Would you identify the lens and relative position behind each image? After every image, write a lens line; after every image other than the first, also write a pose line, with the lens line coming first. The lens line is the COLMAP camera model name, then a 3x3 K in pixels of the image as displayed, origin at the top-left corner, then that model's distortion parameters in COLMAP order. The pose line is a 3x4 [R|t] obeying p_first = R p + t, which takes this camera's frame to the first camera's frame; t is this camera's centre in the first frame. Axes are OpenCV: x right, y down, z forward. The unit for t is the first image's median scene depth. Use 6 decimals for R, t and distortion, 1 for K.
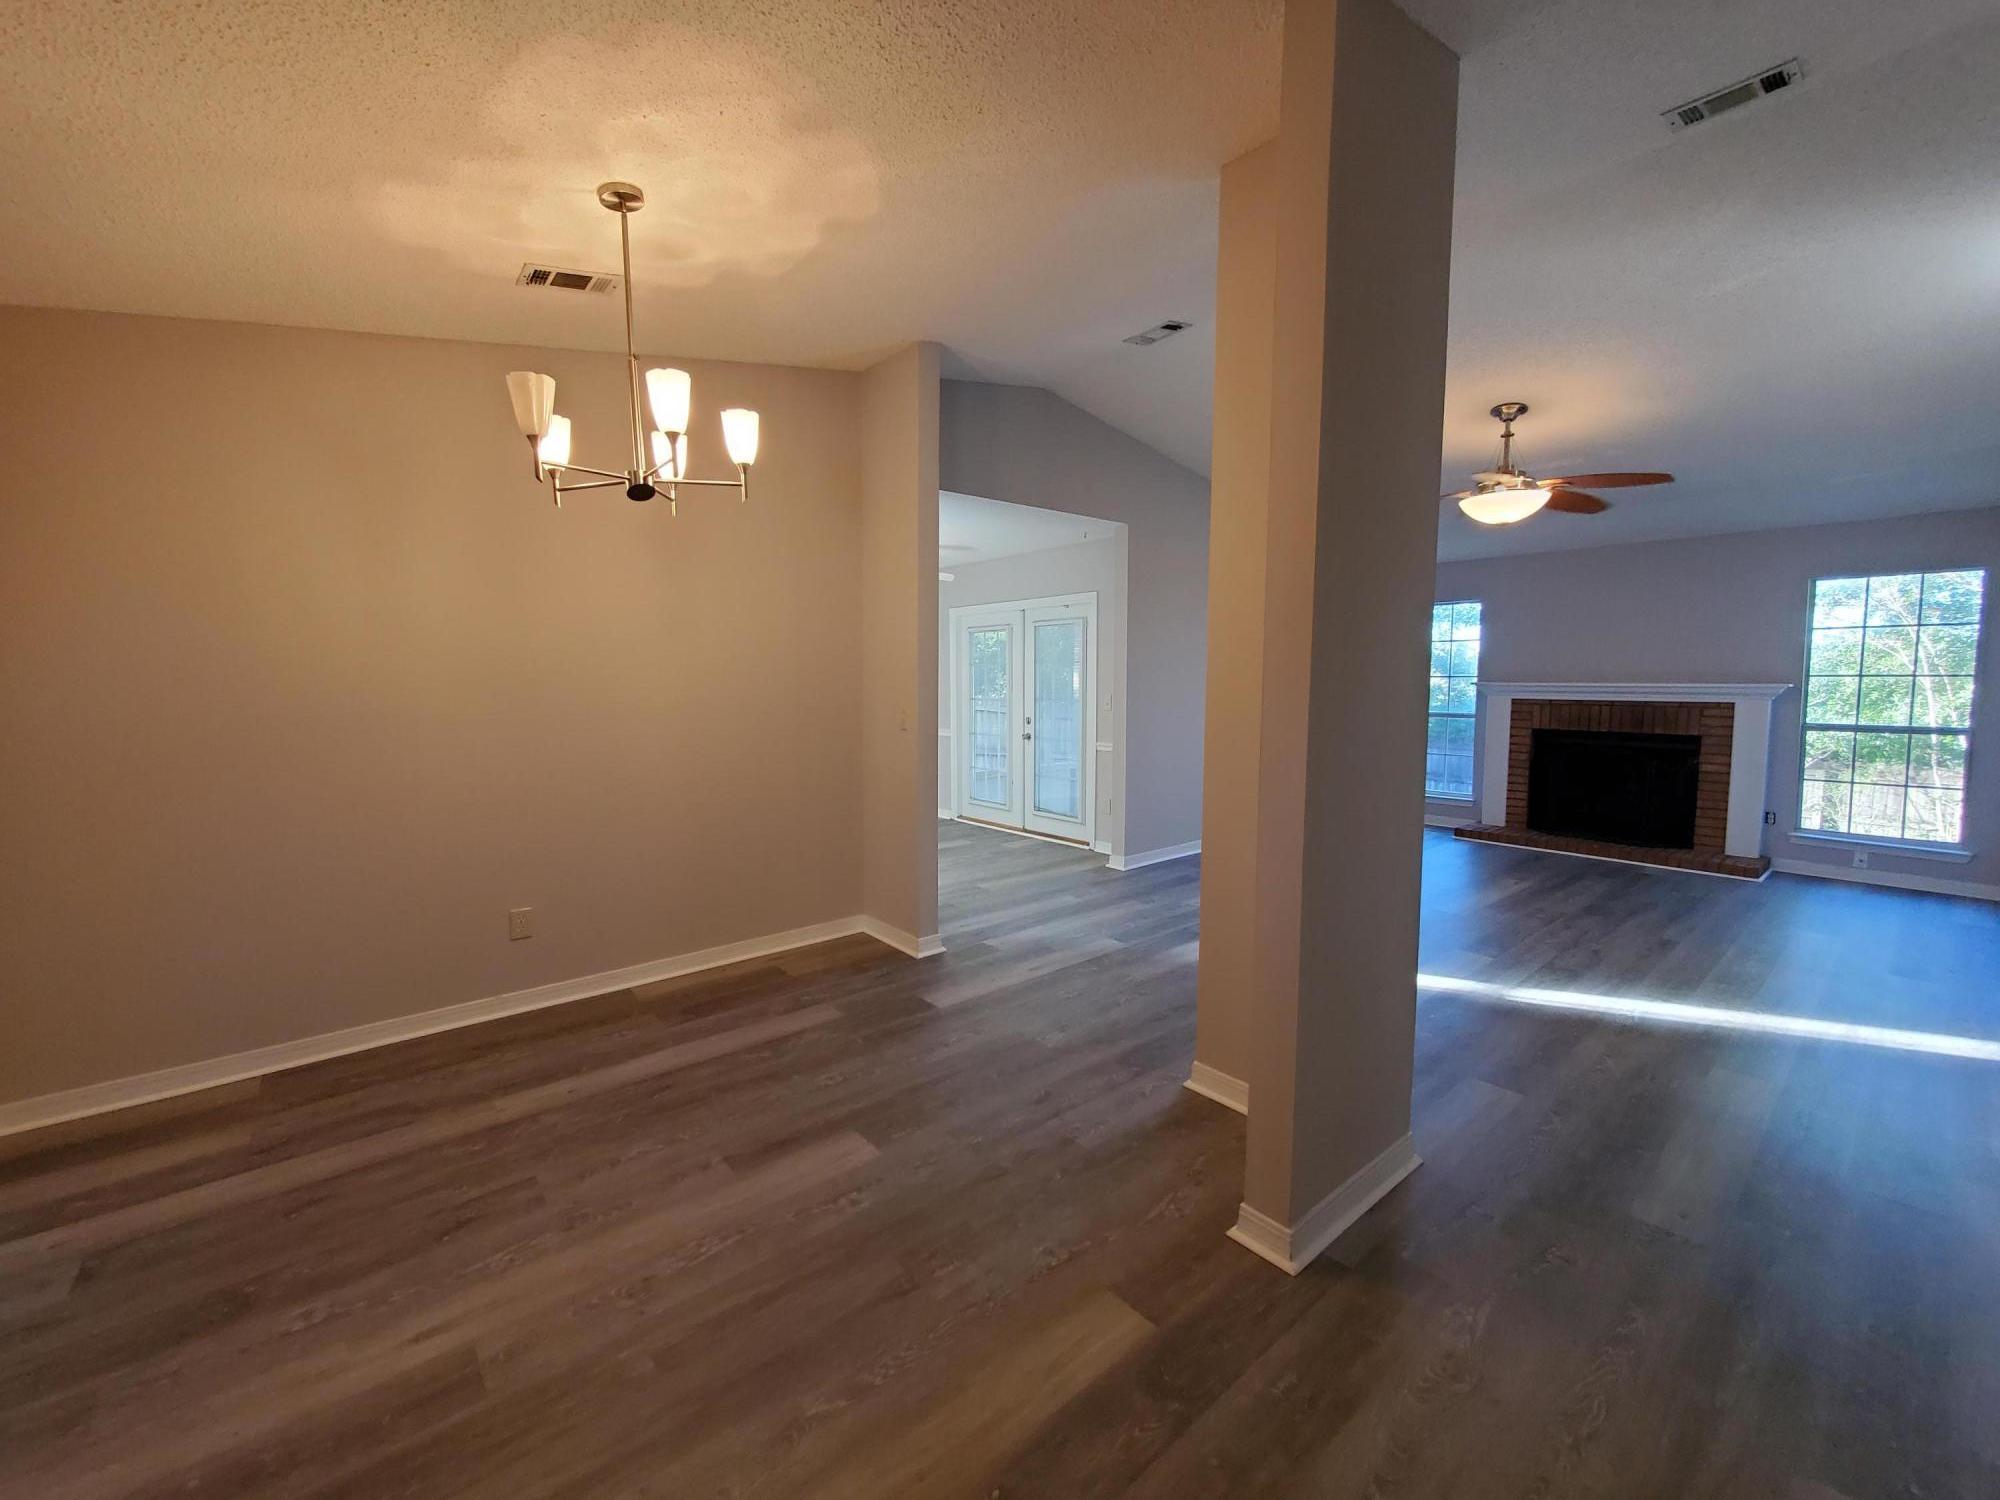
lens RADIAL K [[792.8, 0, 998.4], [0, 792.8, 744.0], [0, 0, 1]] dist [0.002691, -0.002715]
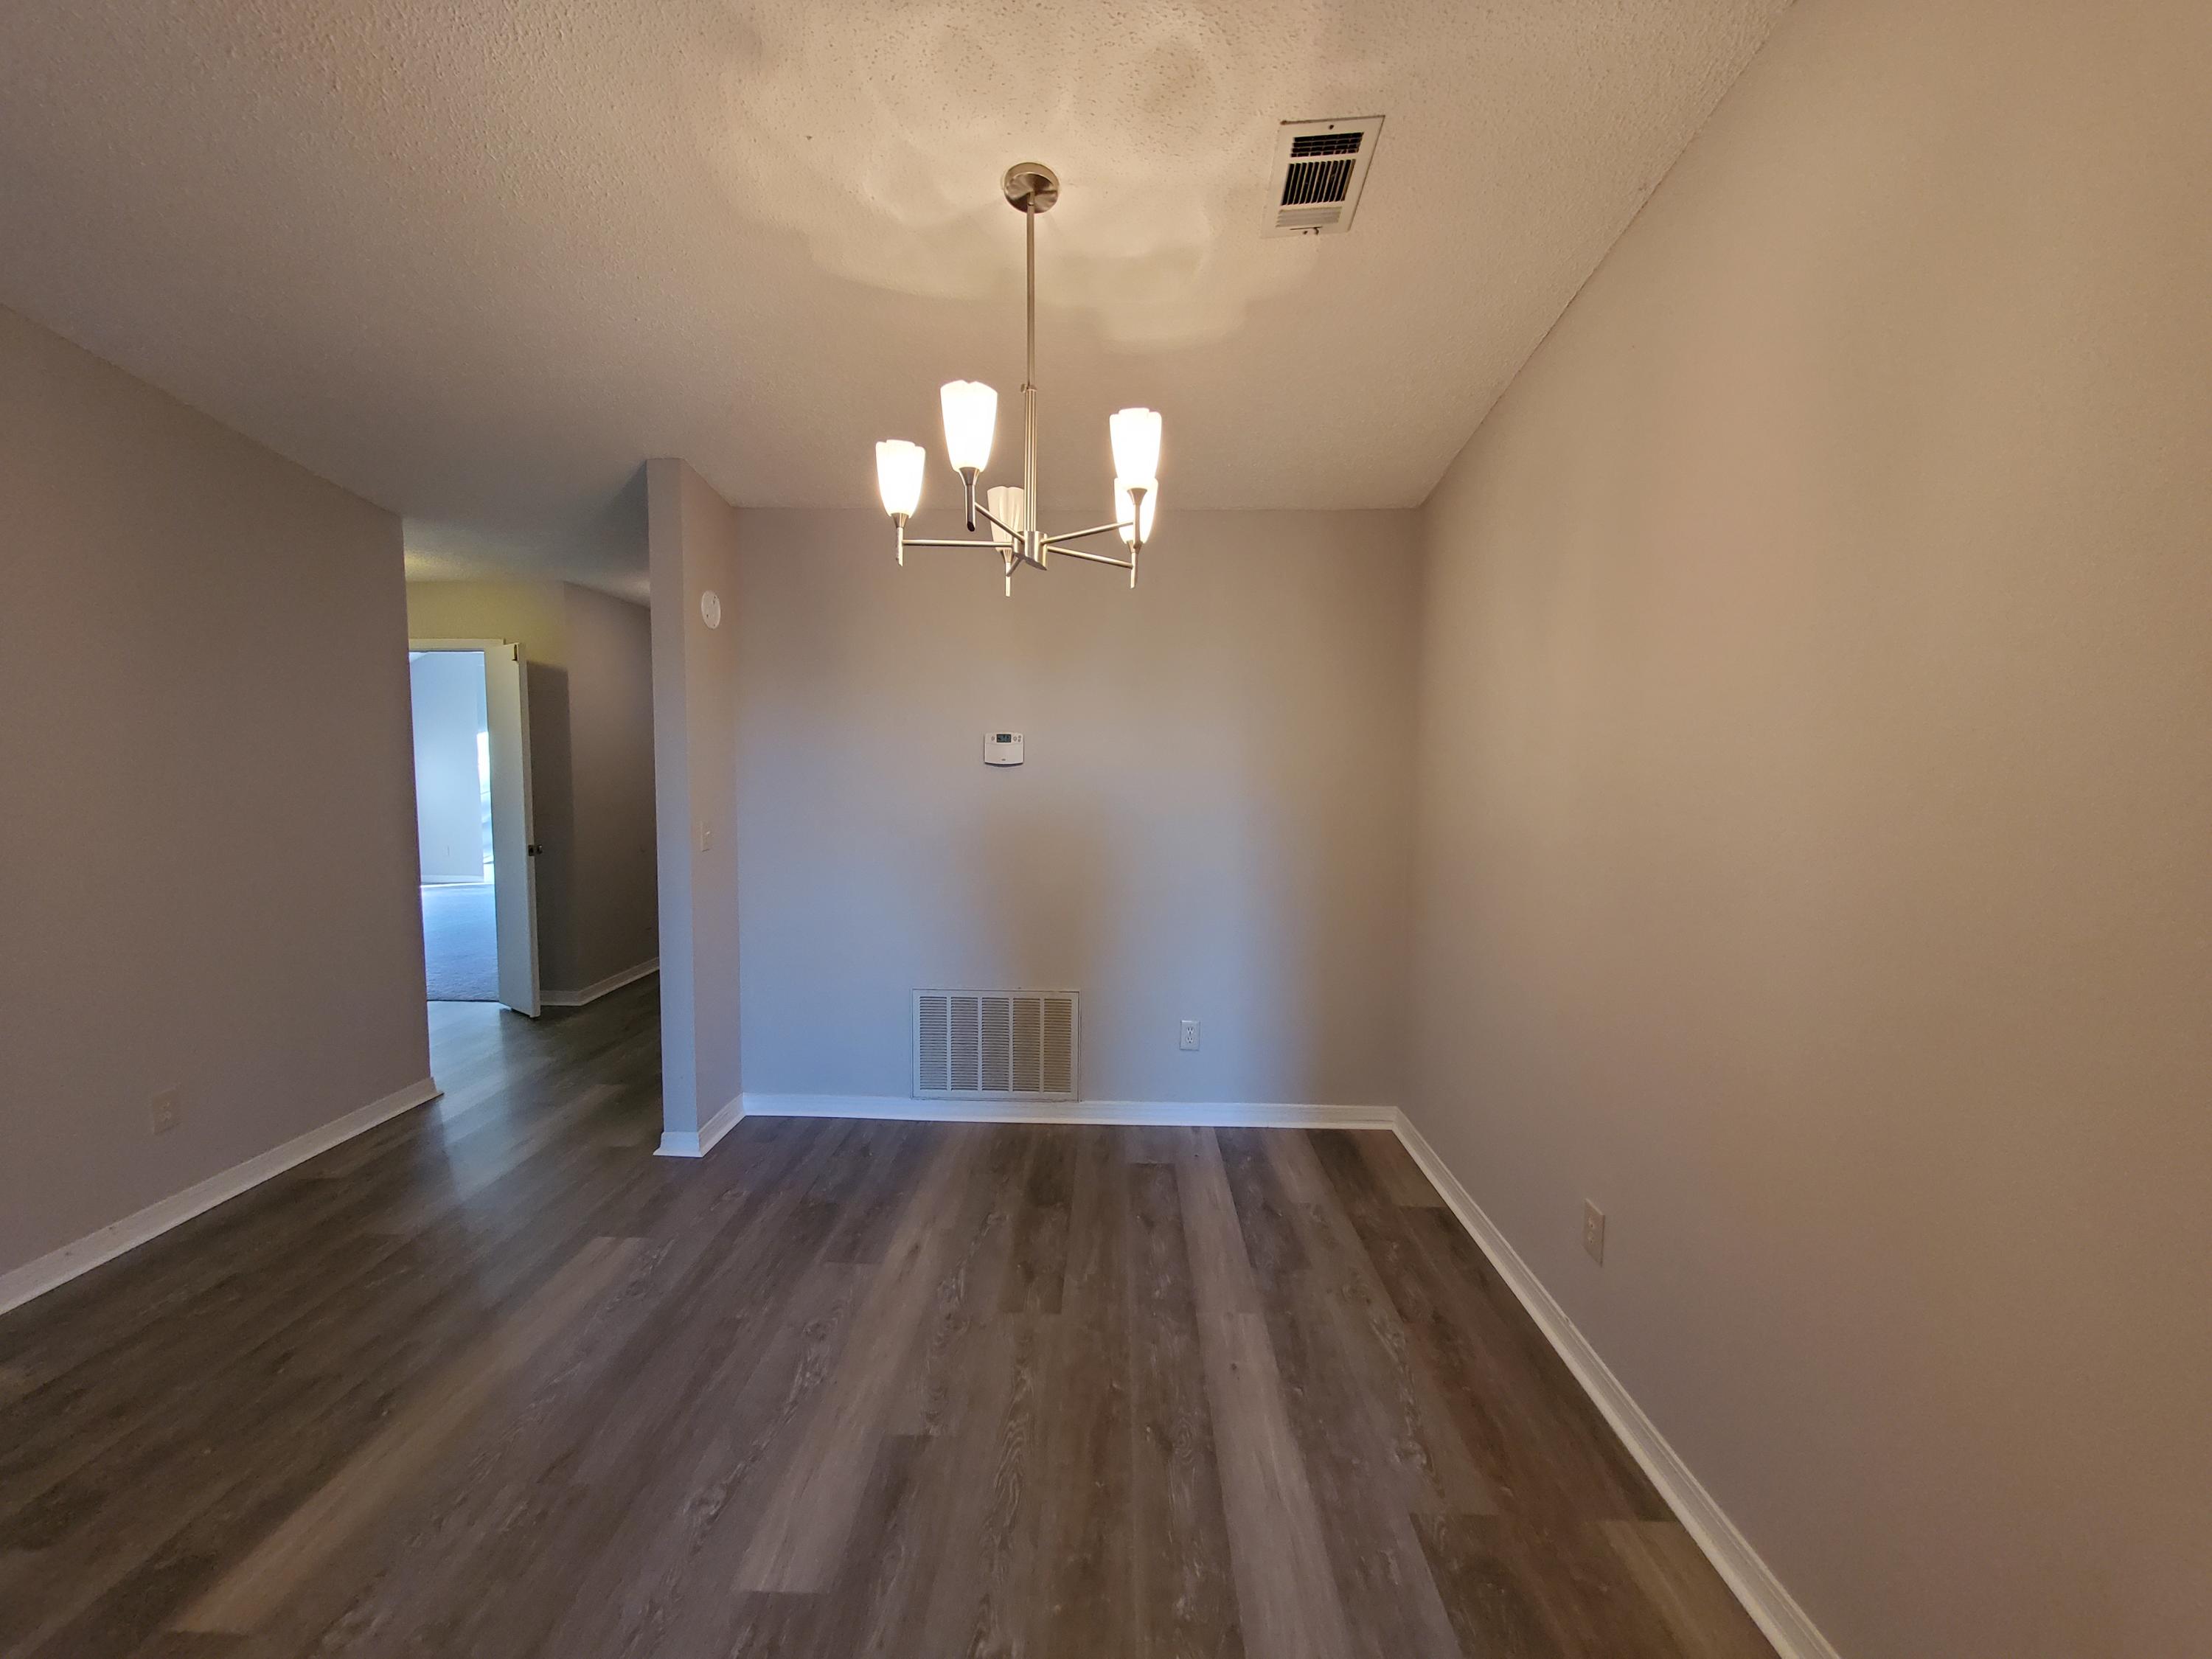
lens RADIAL K [[876.9, 0, 1083.2], [0, 876.9, 813.0], [0, 0, 1]] dist [0.002691, -0.002715]
pose [[-0.676827, 0.039431, -0.735086, 0.072547], [-0.069073, 0.990757, 0.116744, -0.086452], [0.732895, 0.129790, -0.667847, 0.805562]]
